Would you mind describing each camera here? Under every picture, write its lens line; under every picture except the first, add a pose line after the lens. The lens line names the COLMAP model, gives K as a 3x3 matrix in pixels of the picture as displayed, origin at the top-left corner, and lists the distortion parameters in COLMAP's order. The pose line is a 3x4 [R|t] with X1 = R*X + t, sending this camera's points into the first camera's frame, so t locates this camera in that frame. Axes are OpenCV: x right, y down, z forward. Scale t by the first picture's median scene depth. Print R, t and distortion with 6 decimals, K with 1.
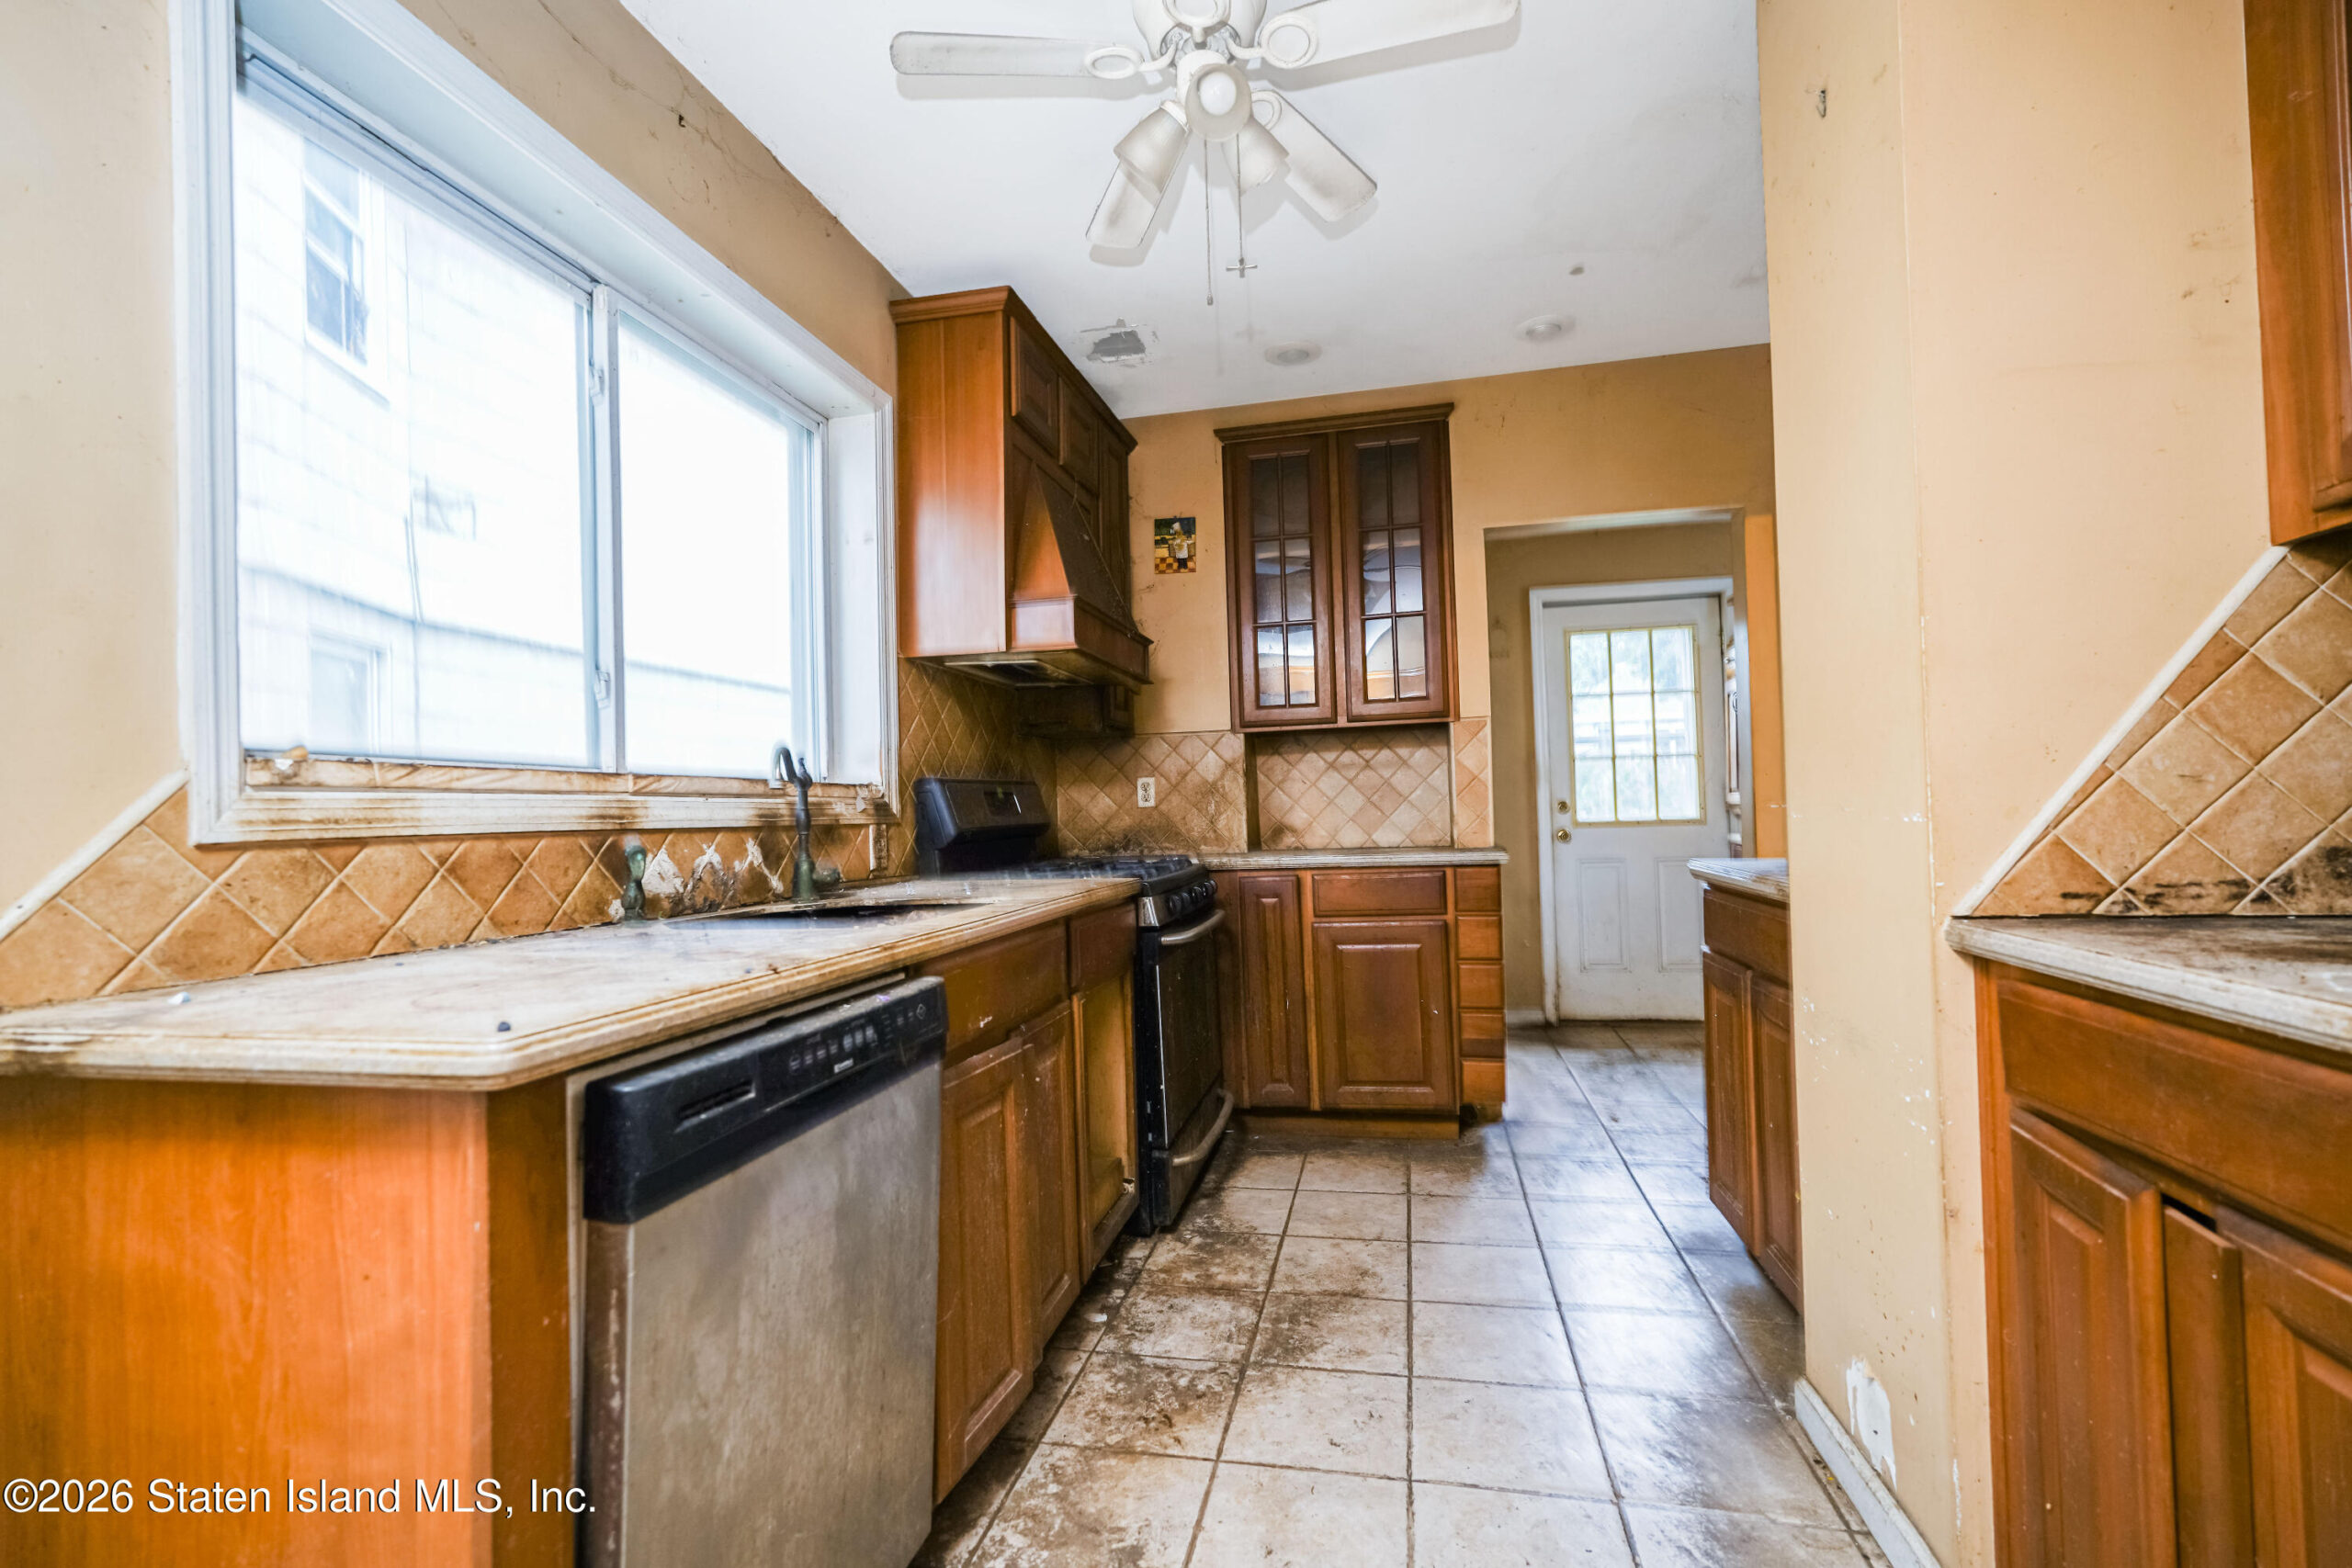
lens RADIAL K [[1036.7, 0, 1190.4], [0, 1036.7, 793.7], [0, 0, 1]] dist [-0.002356, 0.001314]
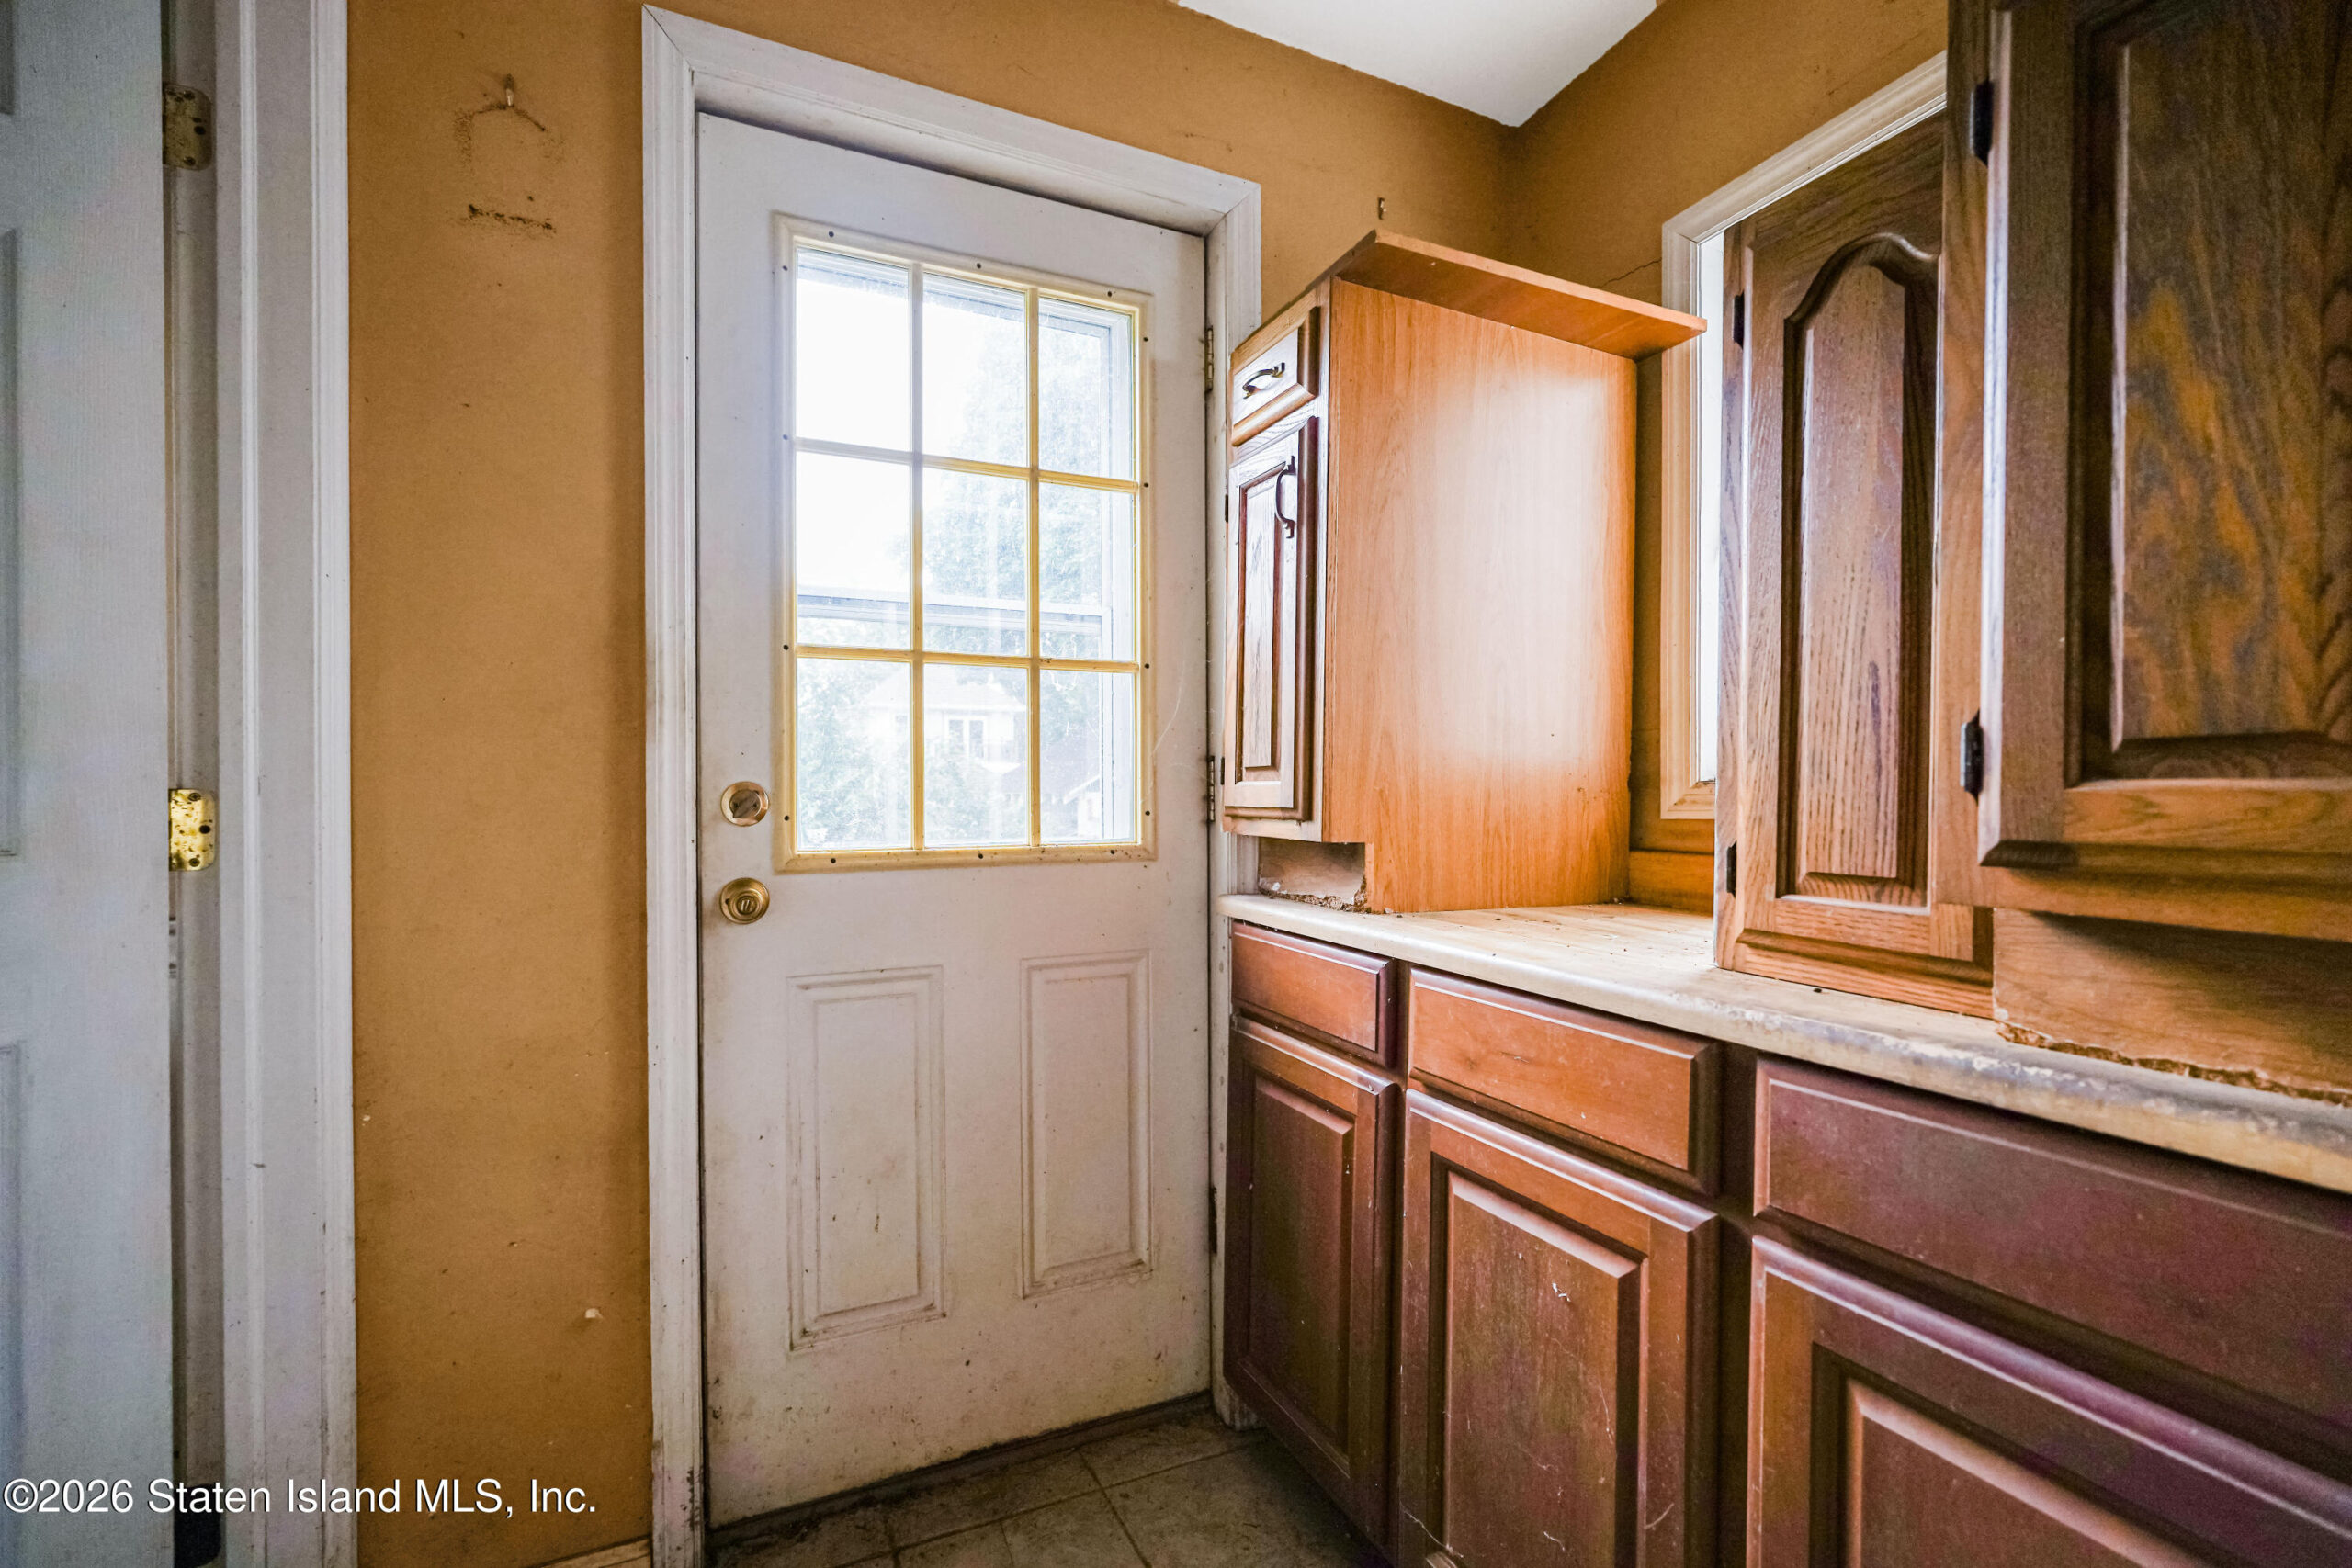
lens RADIAL K [[1036.7, 0, 1190.4], [0, 1036.7, 799.2], [0, 0, 1]] dist [-0.002356, 0.001314]
pose [[0.795642, 0.022199, 0.605360, 0.286741], [-0.034229, 0.999379, 0.008340, 0.003804], [-0.604799, -0.027357, 0.795908, 0.702870]]
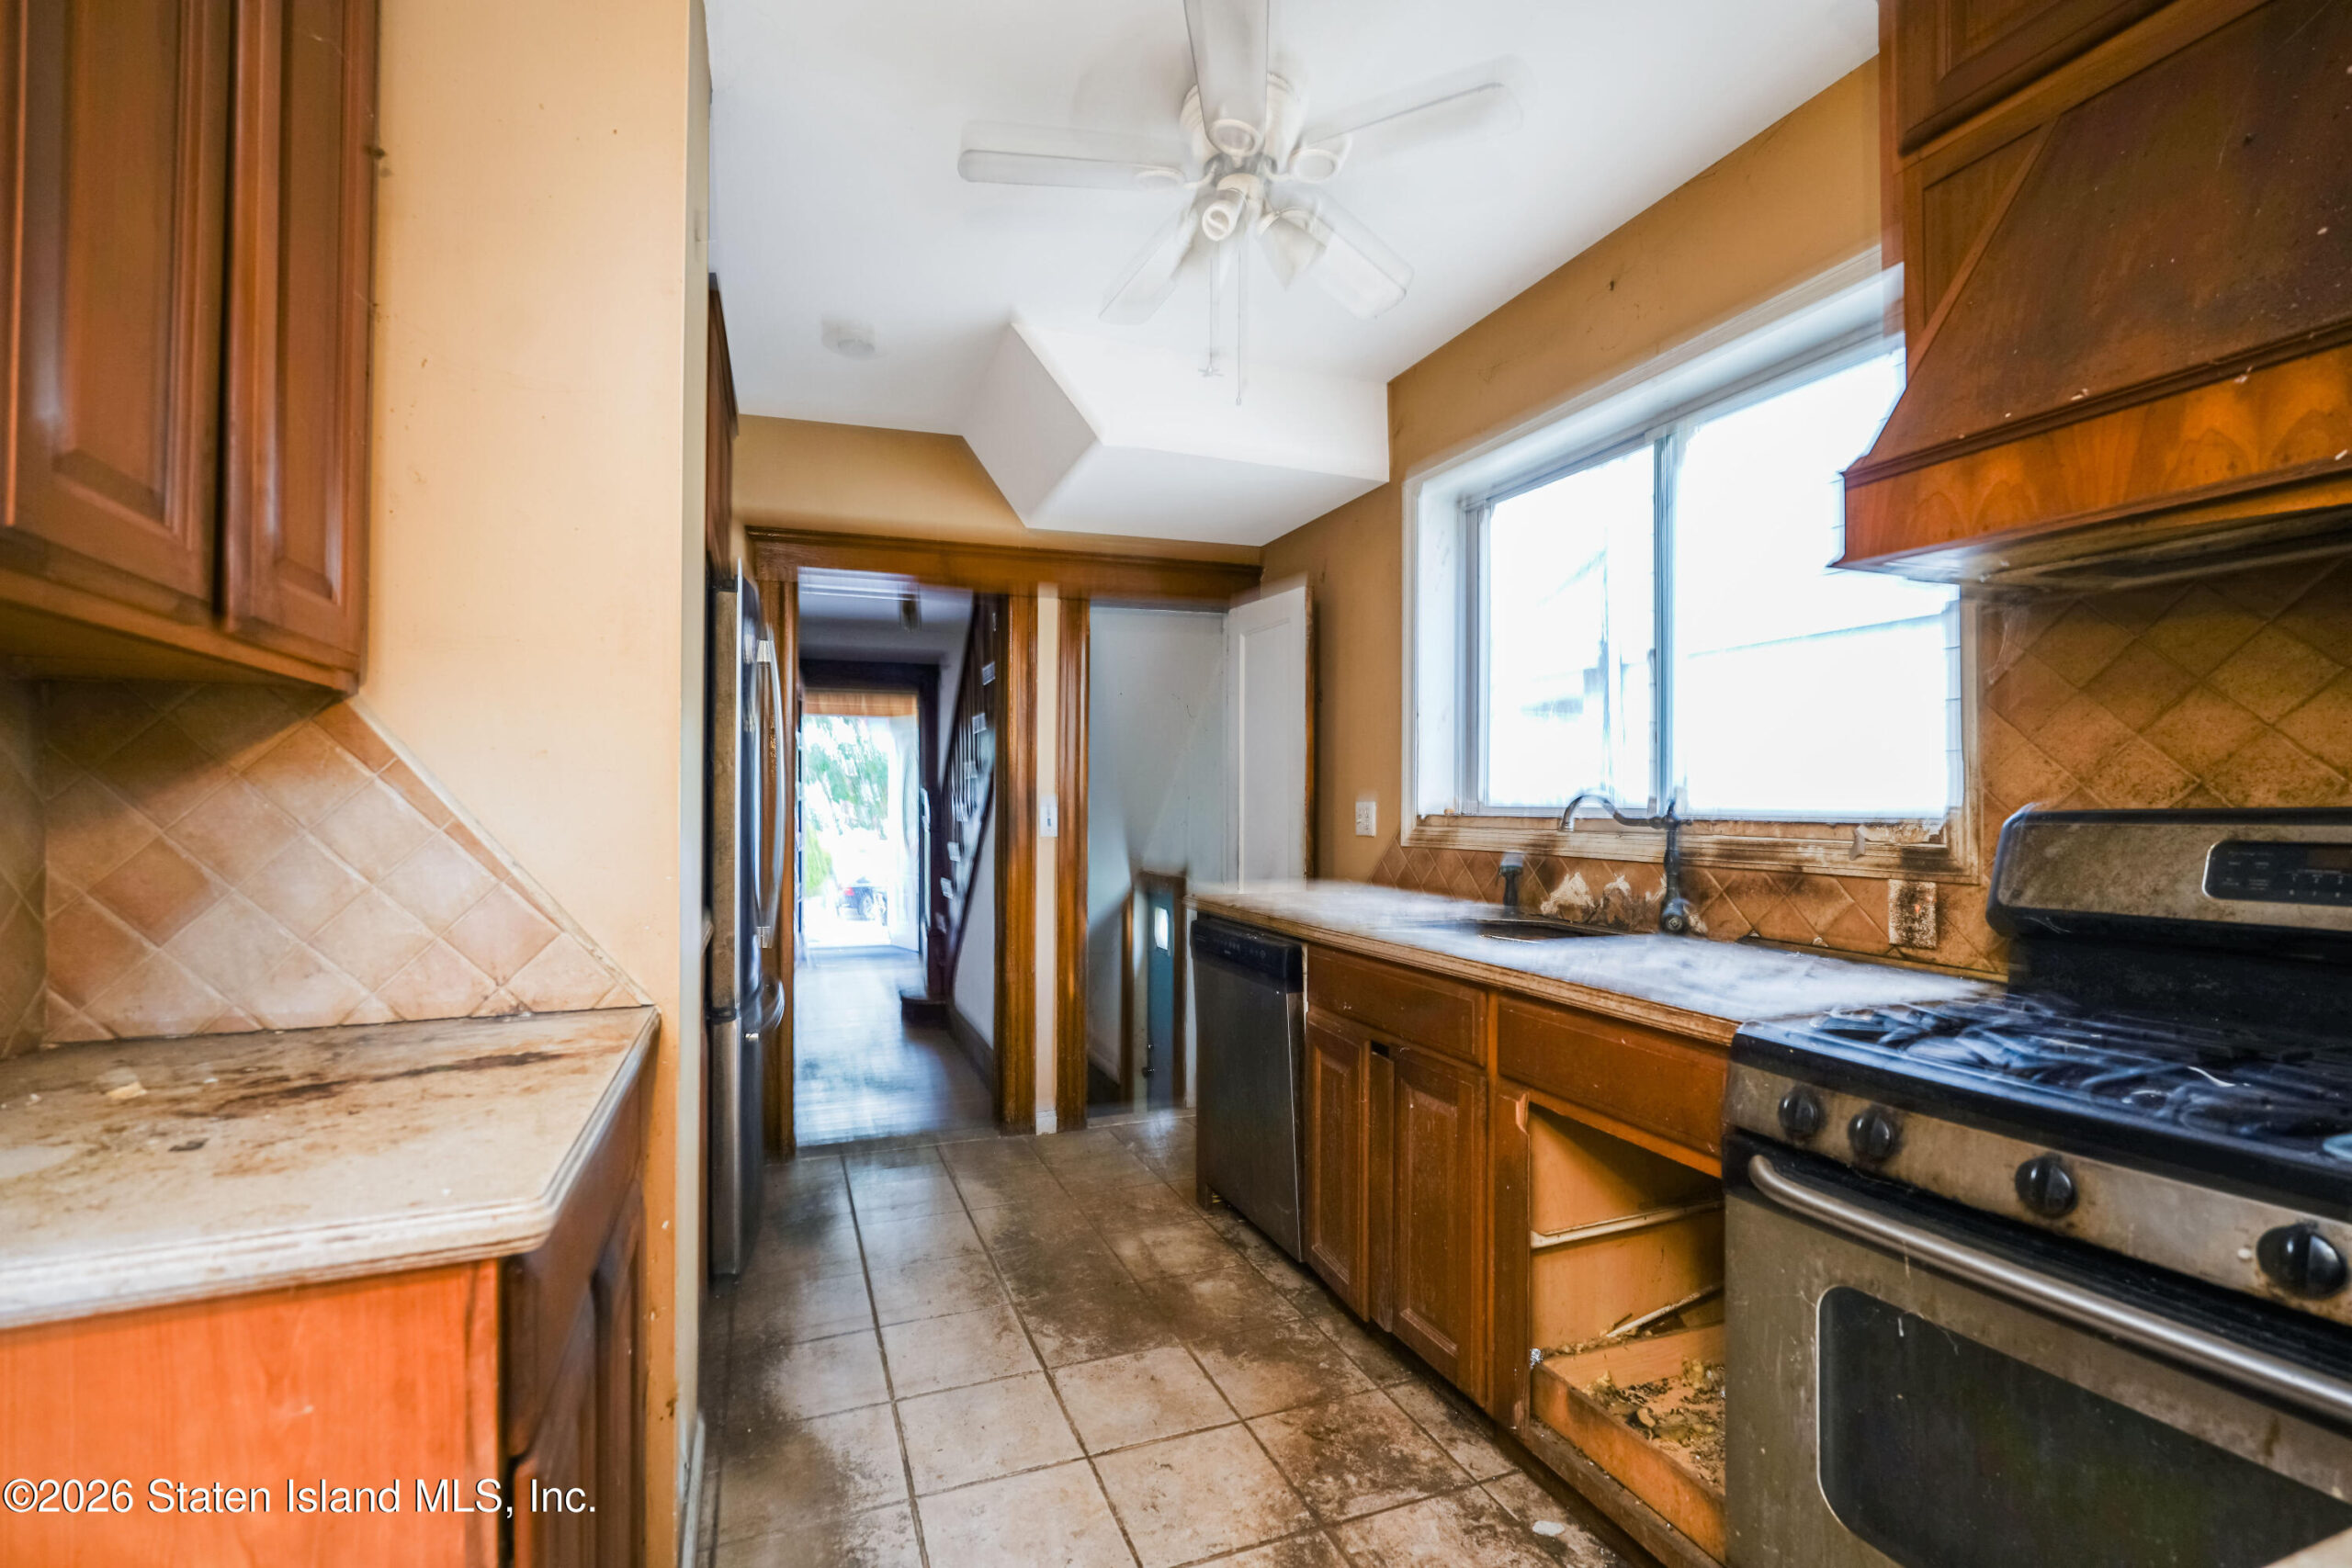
lens RADIAL K [[1036.7, 0, 1171.6], [0, 1036.7, 789.0], [0, 0, 1]] dist [-0.002356, 0.001314]
pose [[-0.837173, 0.020411, -0.546557, 0.581552], [0.033903, 0.999318, -0.014610, -0.045834], [0.545886, -0.030761, -0.837295, 1.584234]]
